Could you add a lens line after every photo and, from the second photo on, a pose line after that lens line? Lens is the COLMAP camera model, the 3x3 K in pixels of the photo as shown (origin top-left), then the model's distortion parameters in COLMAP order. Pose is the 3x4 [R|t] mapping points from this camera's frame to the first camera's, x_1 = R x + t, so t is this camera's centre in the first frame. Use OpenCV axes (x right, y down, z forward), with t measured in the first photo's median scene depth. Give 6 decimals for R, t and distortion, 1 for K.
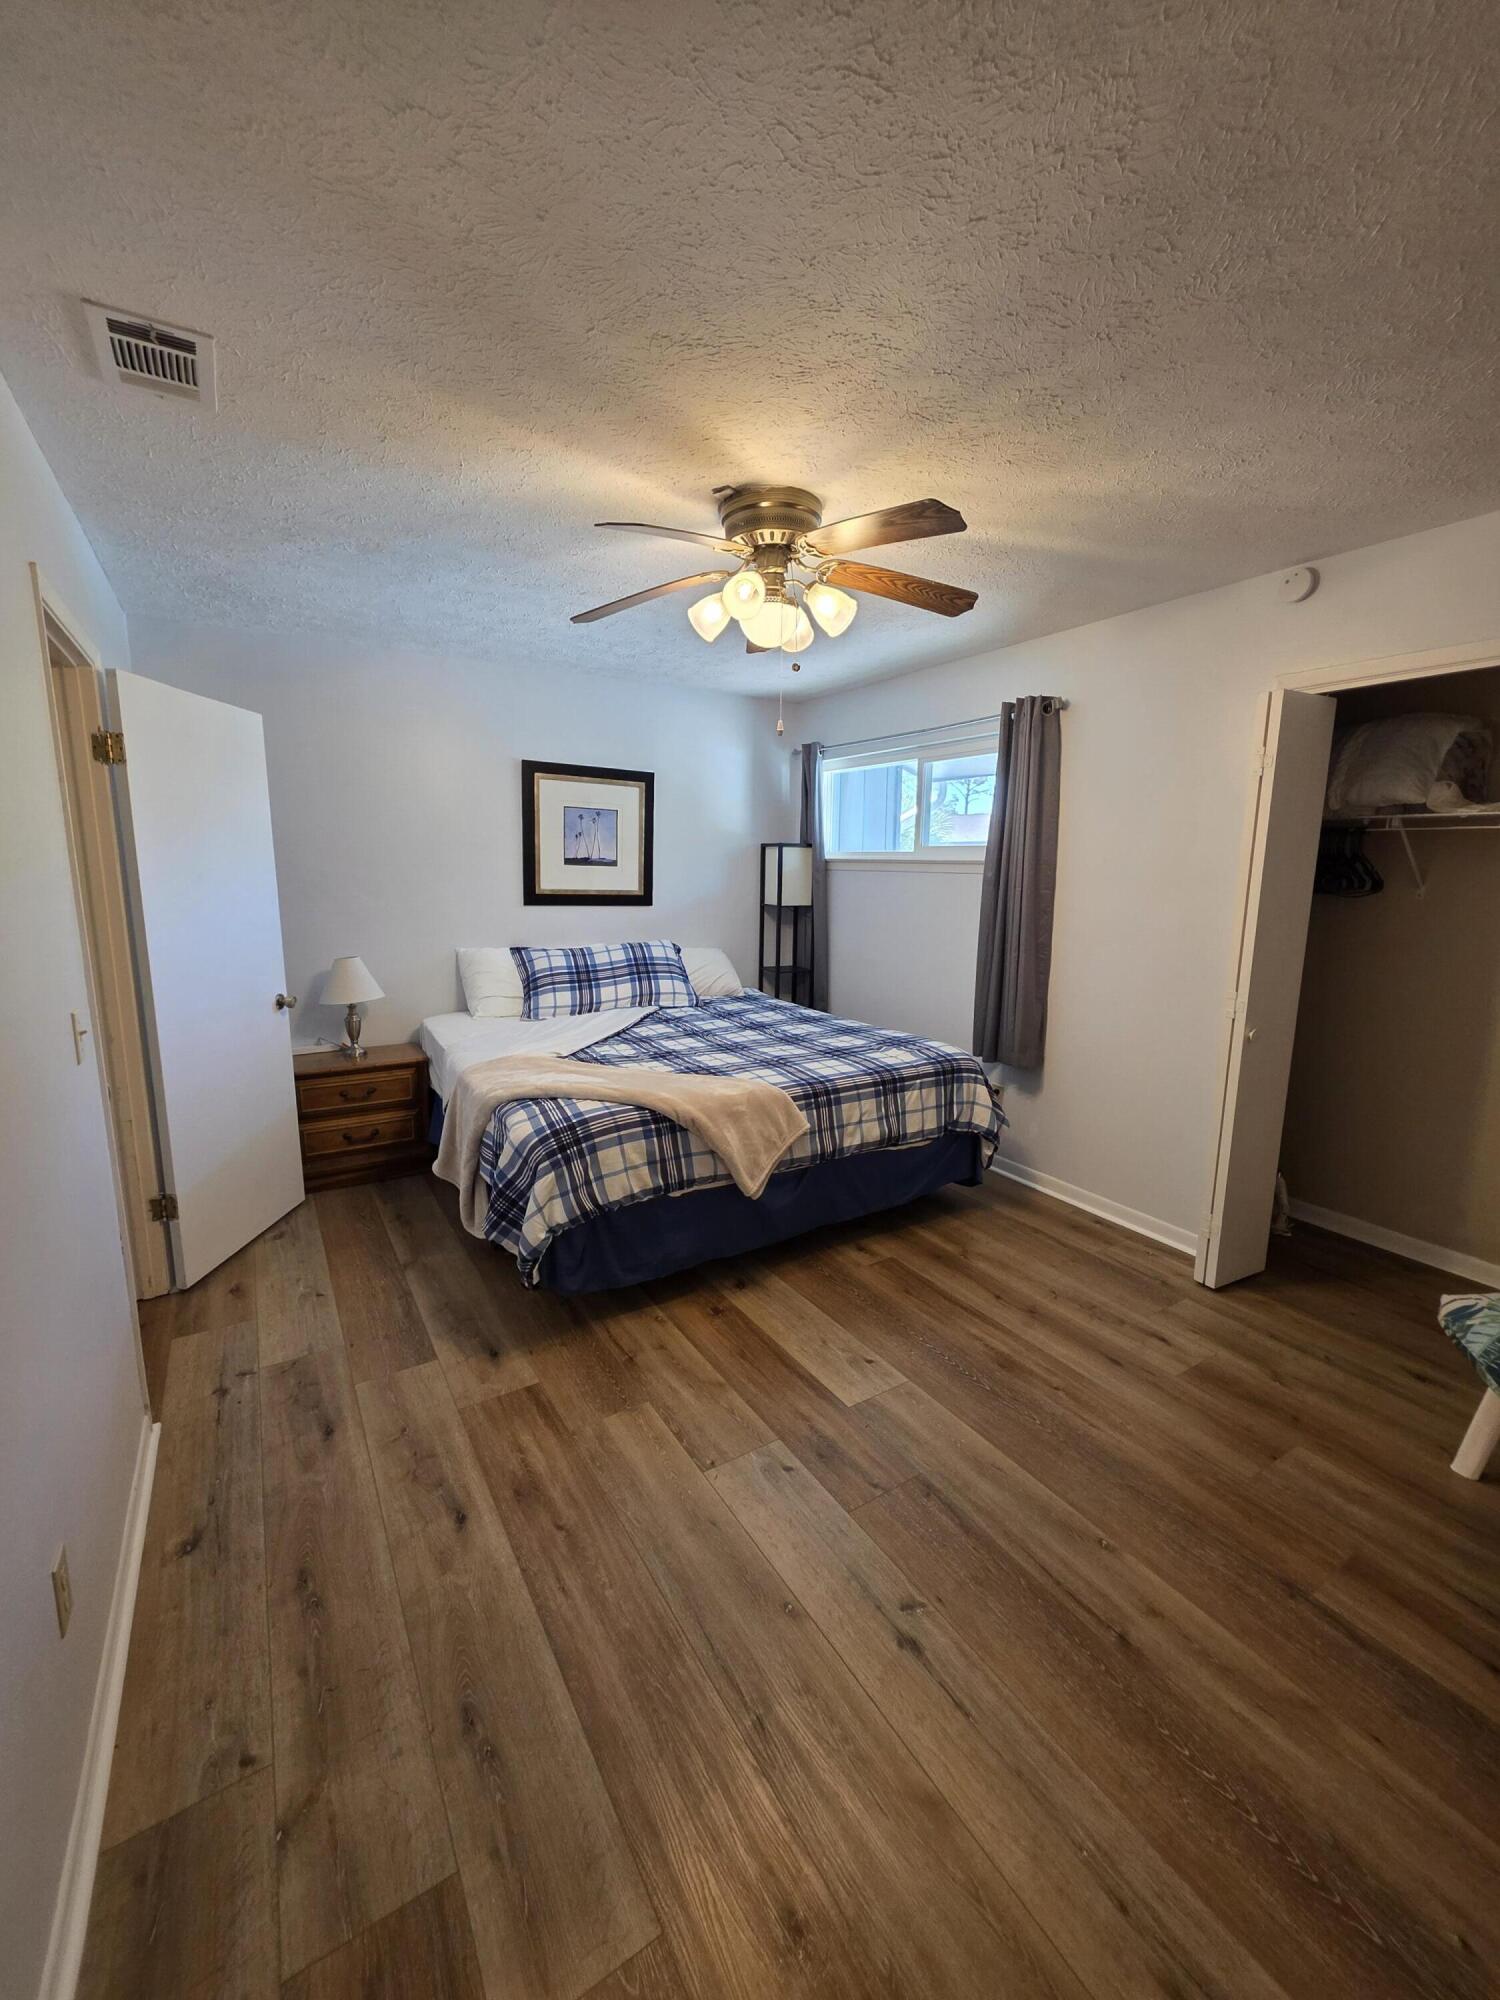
lens RADIAL K [[801.9, 0, 749.3], [0, 801.9, 998.0], [0, 0, 1]] dist [0.001821, 0.000091]
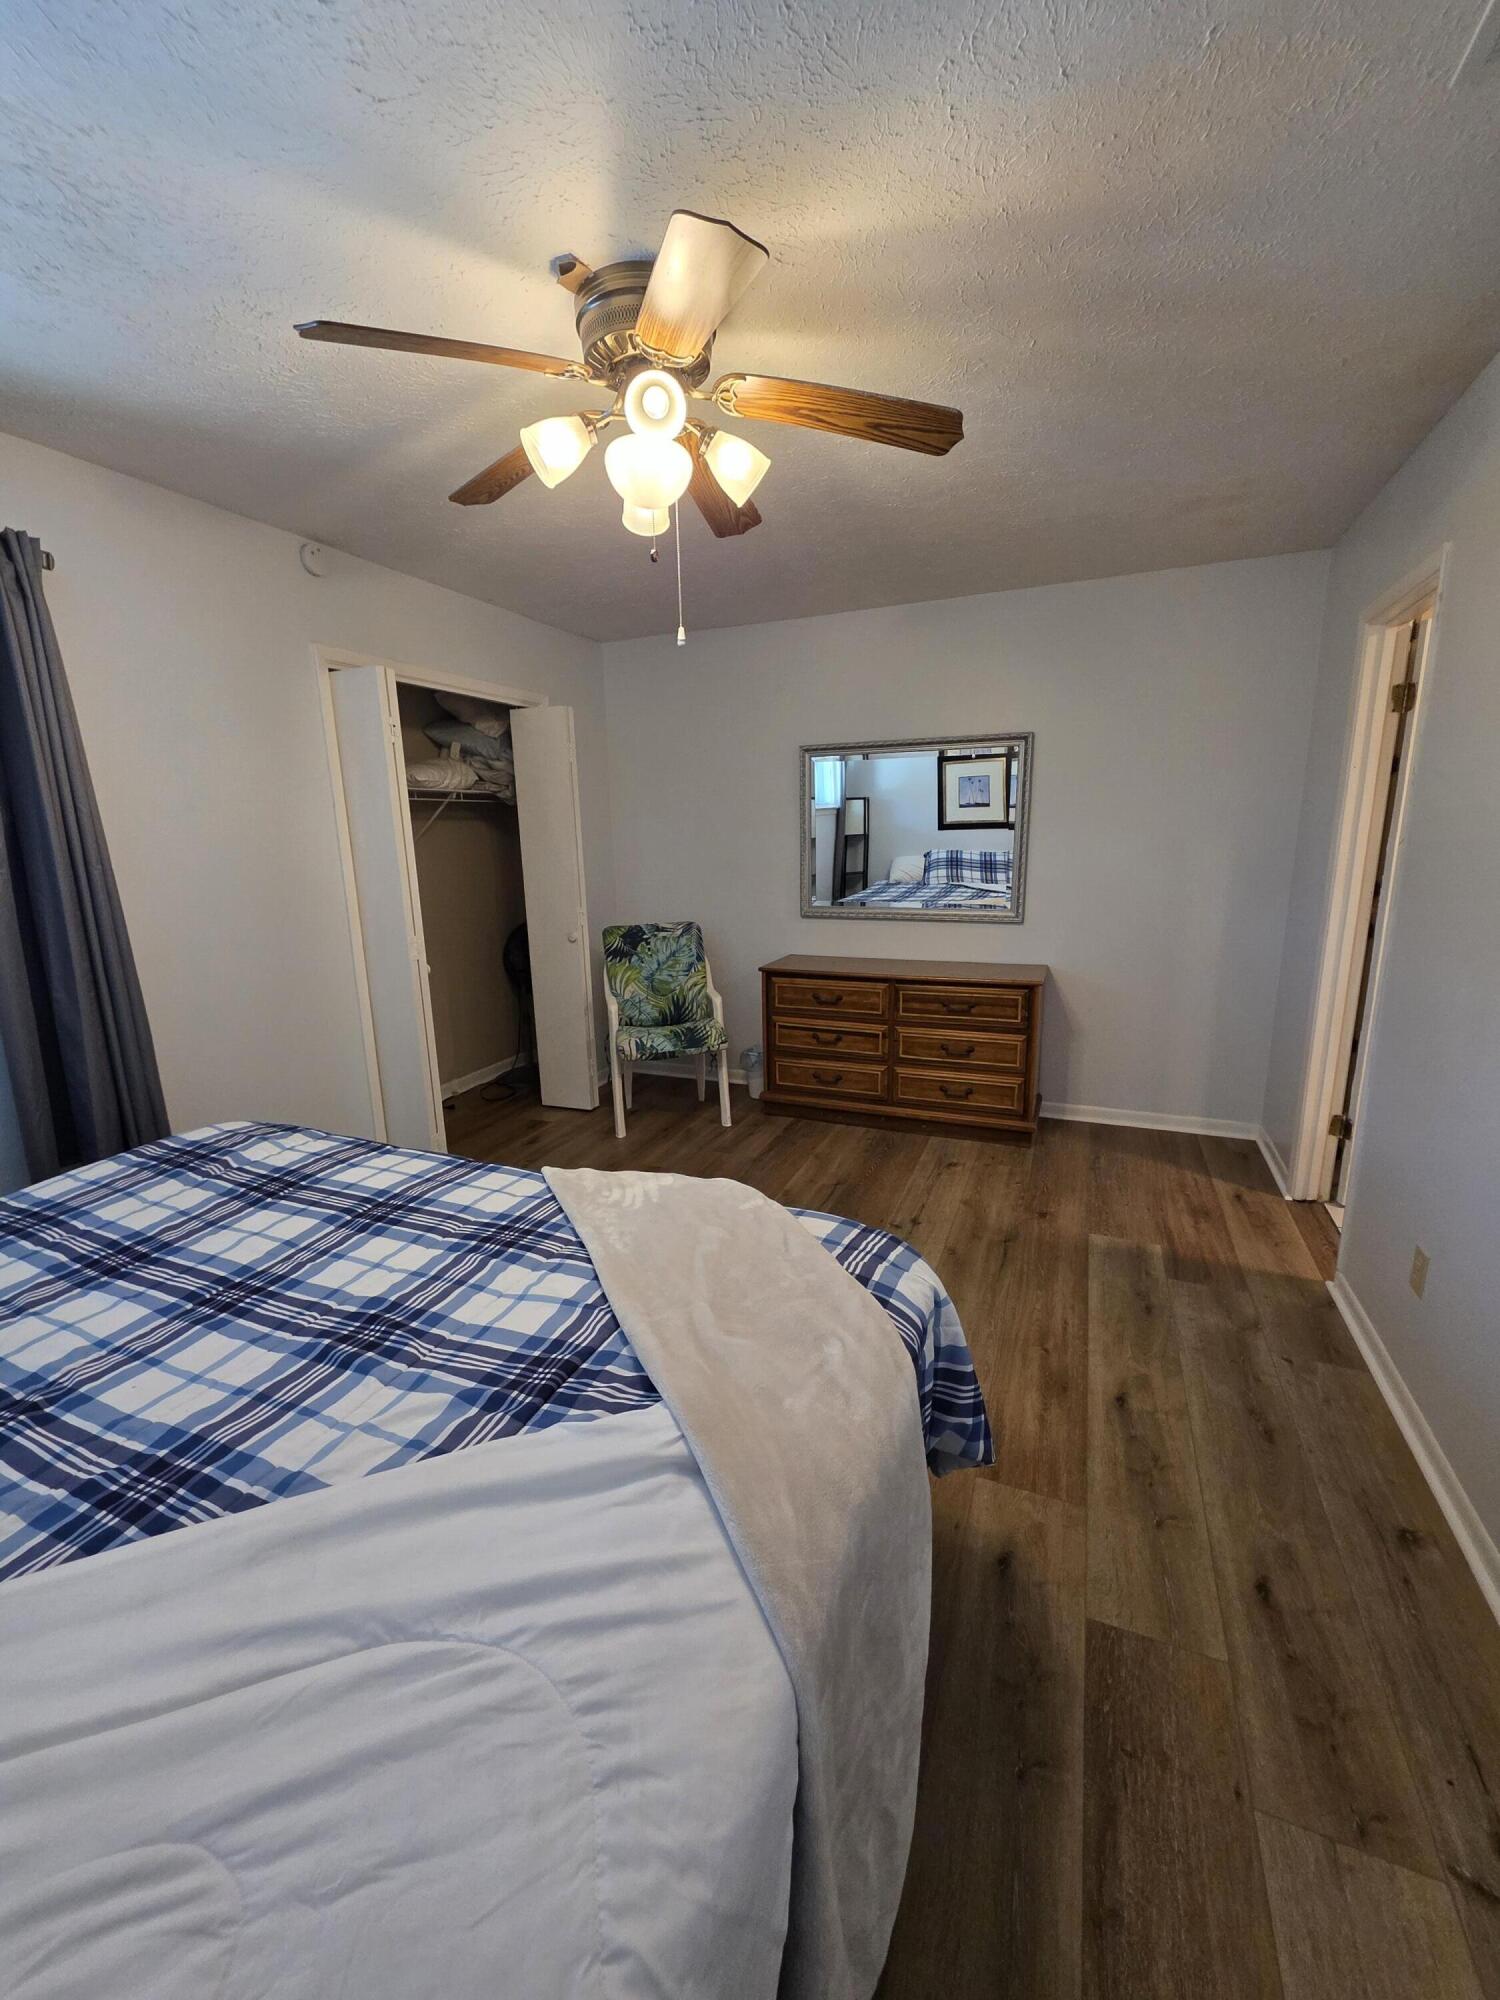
lens RADIAL K [[801.9, 0, 749.3], [0, 801.9, 998.0], [0, 0, 1]] dist [0.001821, 0.000091]
pose [[-0.576854, -0.160590, 0.800906, -0.854973], [0.159771, 0.939364, 0.303428, -0.284463], [-0.801070, 0.302995, -0.516218, 1.801463]]
